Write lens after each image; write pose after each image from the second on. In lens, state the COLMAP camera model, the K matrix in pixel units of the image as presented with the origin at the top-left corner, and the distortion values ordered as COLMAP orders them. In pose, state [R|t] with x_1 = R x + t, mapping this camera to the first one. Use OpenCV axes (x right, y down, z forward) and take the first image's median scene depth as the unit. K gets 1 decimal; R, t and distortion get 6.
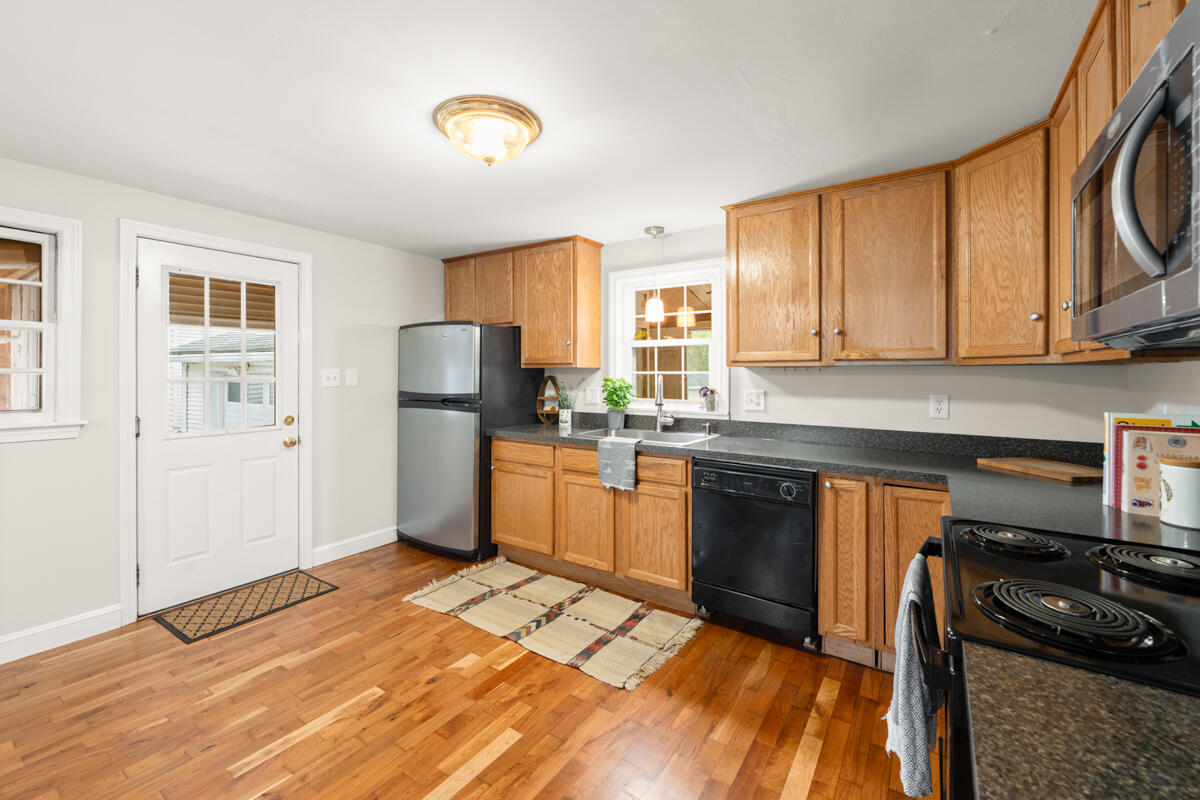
lens RADIAL K [[495.9, 0, 598.0], [0, 495.9, 374.7], [0, 0, 1]] dist [0.000722, -0.000054]
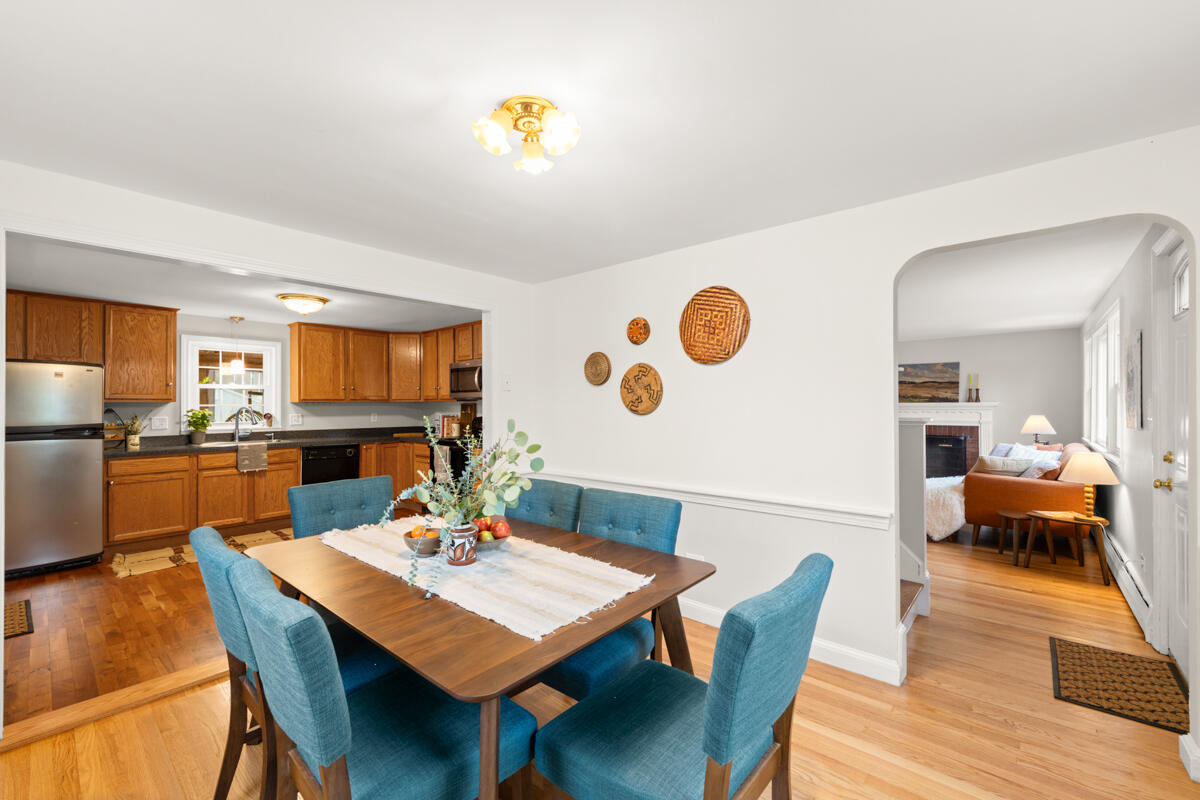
lens RADIAL K [[494.5, 0, 600.0], [0, 494.5, 400.0], [0, 0, 1]] dist [-0.002184, -0.000315]
pose [[0.116958, 0.006085, 0.993118, -1.574367], [0.008341, 0.999940, -0.007109, -0.000680], [-0.993102, 0.009115, 0.116900, -0.436521]]
